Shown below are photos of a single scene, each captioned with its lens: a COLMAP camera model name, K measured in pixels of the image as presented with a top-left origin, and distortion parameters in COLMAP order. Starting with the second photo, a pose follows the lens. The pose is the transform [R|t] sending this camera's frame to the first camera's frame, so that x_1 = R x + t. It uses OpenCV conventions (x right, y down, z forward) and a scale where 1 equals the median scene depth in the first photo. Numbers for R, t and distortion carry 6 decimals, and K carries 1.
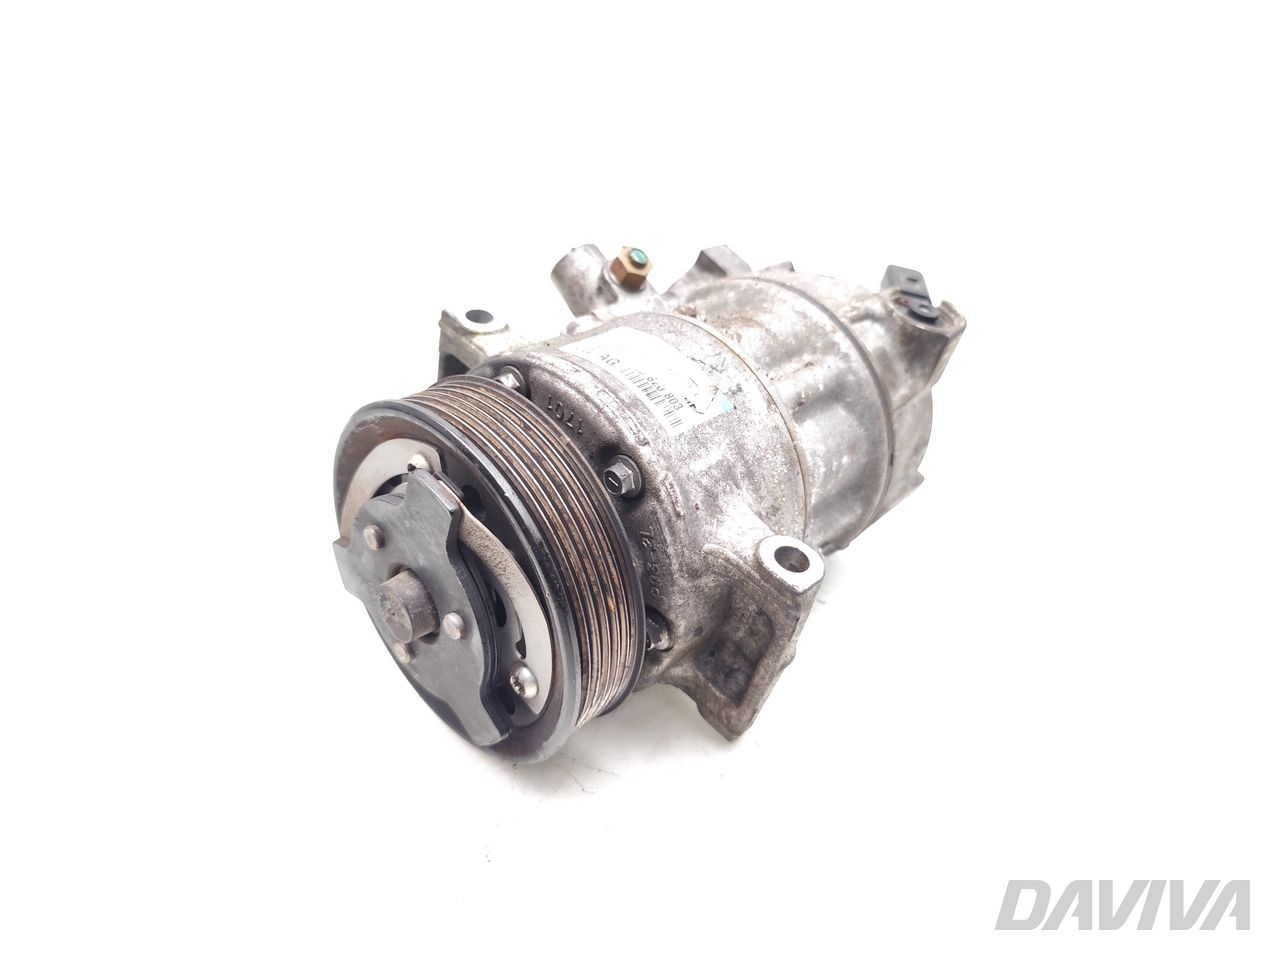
lens RADIAL K [[856.8, 0, 638.4], [0, 856.8, 480.8], [0, 0, 1]] dist [0.001083, -0.000272]
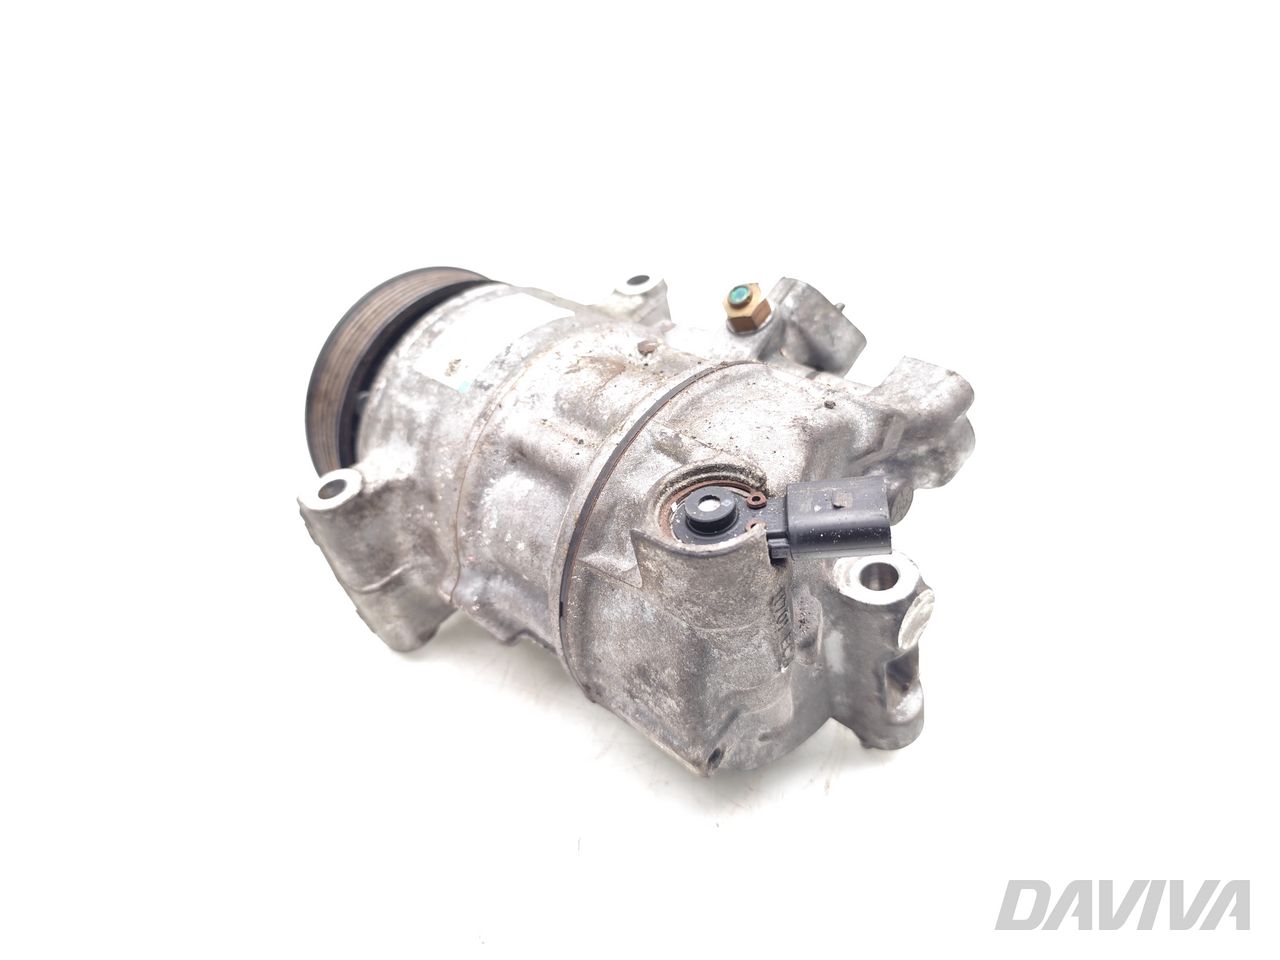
lens RADIAL K [[856.8, 0, 639.7], [0, 856.8, 480.1], [0, 0, 1]] dist [0.001083, -0.000272]
pose [[0.010390, 0.505709, -0.862641, 1.072194], [-0.506589, 0.746447, 0.431491, -0.567792], [0.862125, 0.432522, 0.263942, 0.974404]]
